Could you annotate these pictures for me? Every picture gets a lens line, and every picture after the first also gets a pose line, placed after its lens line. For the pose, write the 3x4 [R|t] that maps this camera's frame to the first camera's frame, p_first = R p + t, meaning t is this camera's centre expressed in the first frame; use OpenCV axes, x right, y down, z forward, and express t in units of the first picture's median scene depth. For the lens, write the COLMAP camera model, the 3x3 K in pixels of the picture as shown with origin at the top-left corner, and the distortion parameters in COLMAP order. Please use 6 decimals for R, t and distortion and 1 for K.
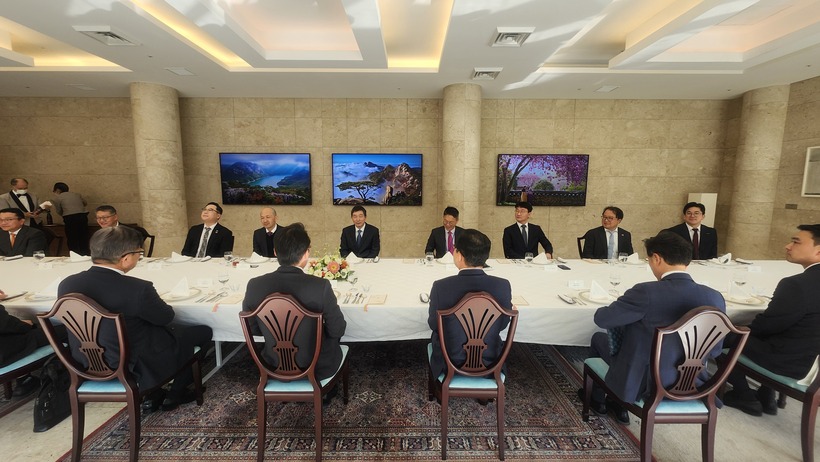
lens RADIAL K [[318.8, 0, 411.5], [0, 318.8, 222.0], [0, 0, 1]] dist [-0.001422, 0.000266]
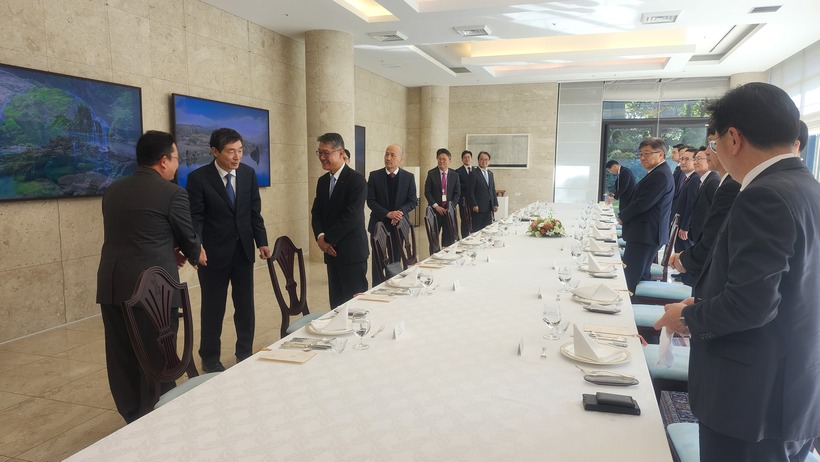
lens RADIAL K [[562.1, 0, 403.9], [0, 562.1, 233.5], [0, 0, 1]] dist [0.101198, -0.135860]
pose [[0.323703, -0.115181, 0.939122, -1.129388], [0.098793, 0.991252, 0.087522, -0.033020], [-0.940987, 0.064447, 0.332250, 0.375283]]
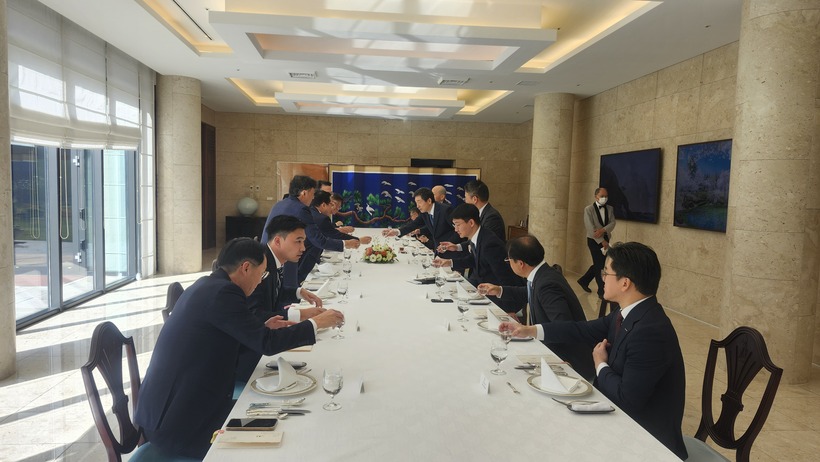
lens RADIAL K [[562.1, 0, 403.9], [0, 562.1, 233.5], [0, 0, 1]] dist [0.101198, -0.135860]
pose [[0.093092, 0.076271, -0.992732, 0.926333], [-0.134842, 0.988841, 0.063327, -0.042543], [0.986484, 0.127967, 0.102338, 0.396045]]
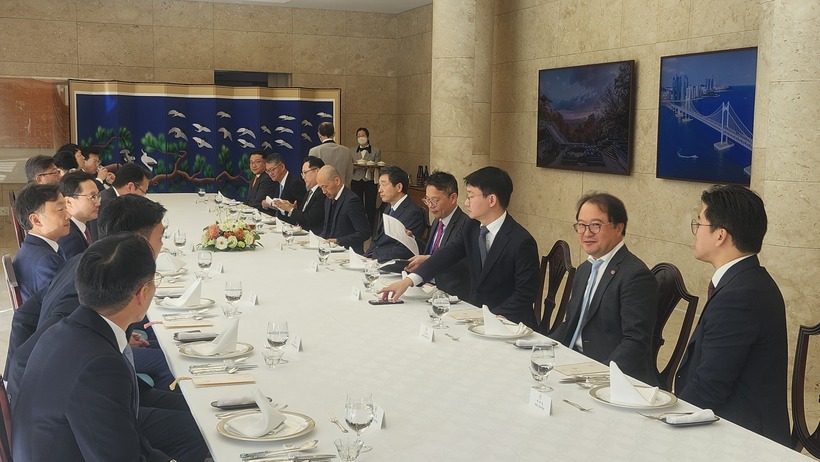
lens RADIAL K [[975.3, 0, 410.3], [0, 975.3, 227.7], [0, 0, 1]] dist [0.171656, -0.394739]
pose [[0.339407, 0.097476, -0.935575, 0.976126], [-0.117928, 0.991178, 0.060488, -0.031246], [0.933218, 0.089800, 0.347908, 0.269351]]
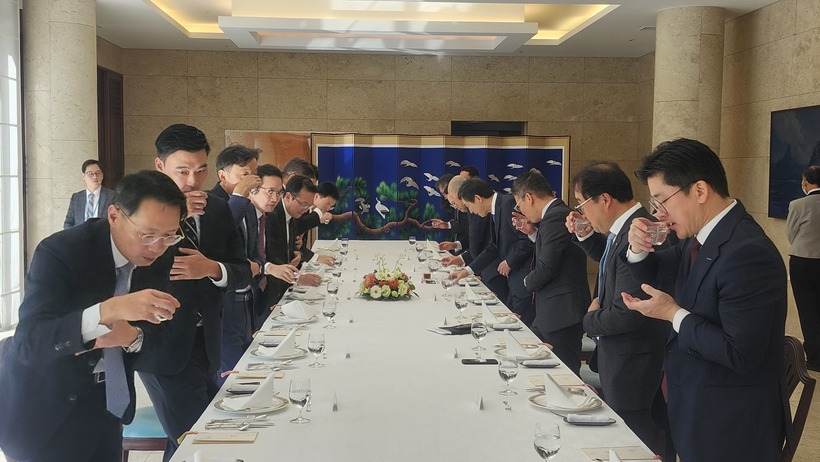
lens RADIAL K [[970.3, 0, 410.0], [0, 970.3, 231.0], [0, 0, 1]] dist [0.184467, -0.451063]
pose [[0.052328, 0.058579, -0.996910, 0.969251], [-0.120106, 0.991401, 0.051951, -0.052049], [0.991381, 0.117016, 0.058914, 0.417622]]
